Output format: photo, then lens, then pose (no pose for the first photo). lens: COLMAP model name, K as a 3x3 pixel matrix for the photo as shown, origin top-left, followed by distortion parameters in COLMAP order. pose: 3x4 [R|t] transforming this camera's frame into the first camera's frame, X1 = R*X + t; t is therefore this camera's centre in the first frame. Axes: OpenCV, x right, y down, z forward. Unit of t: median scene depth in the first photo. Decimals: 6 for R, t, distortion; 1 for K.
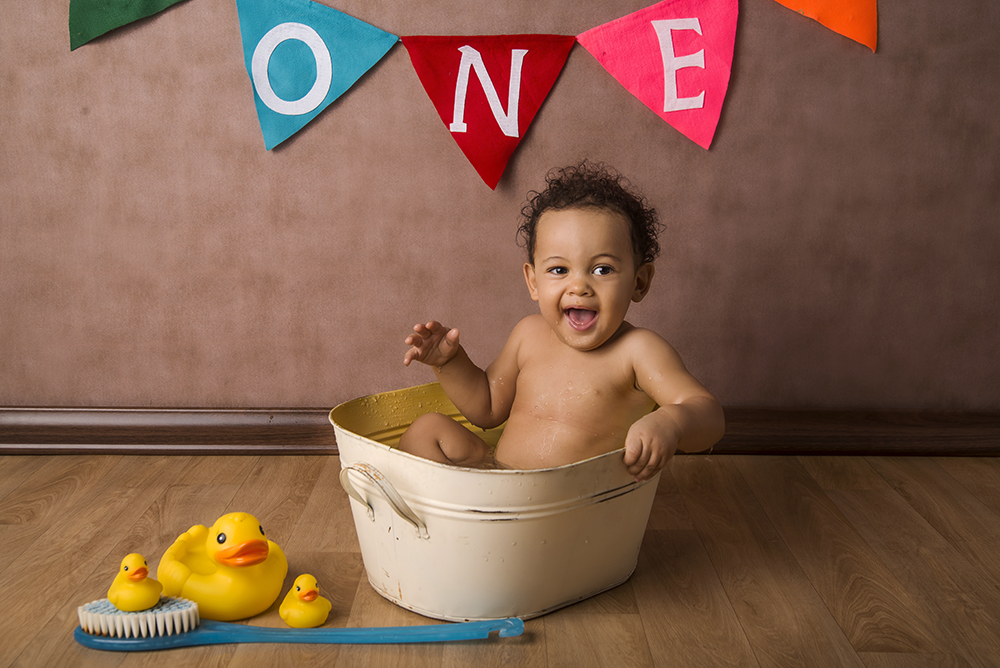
lens RADIAL K [[1172.4, 0, 500.0], [0, 1172.4, 334.0], [0, 0, 1]] dist [-0.010815, 0.013657]
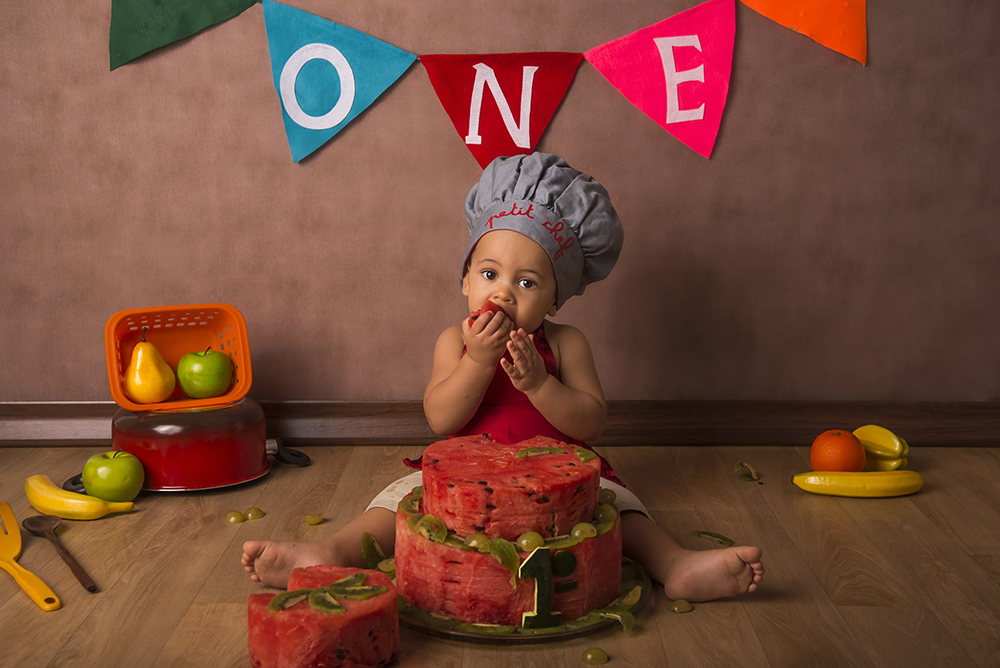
lens RADIAL K [[1225.7, 0, 500.0], [0, 1225.7, 334.0], [0, 0, 1]] dist [-0.011044, 0.082223]
pose [[0.999942, -0.006327, -0.008661, -0.002988], [0.006206, 0.999883, -0.014001, 0.015992], [0.008748, 0.013946, 0.999864, -0.111317]]
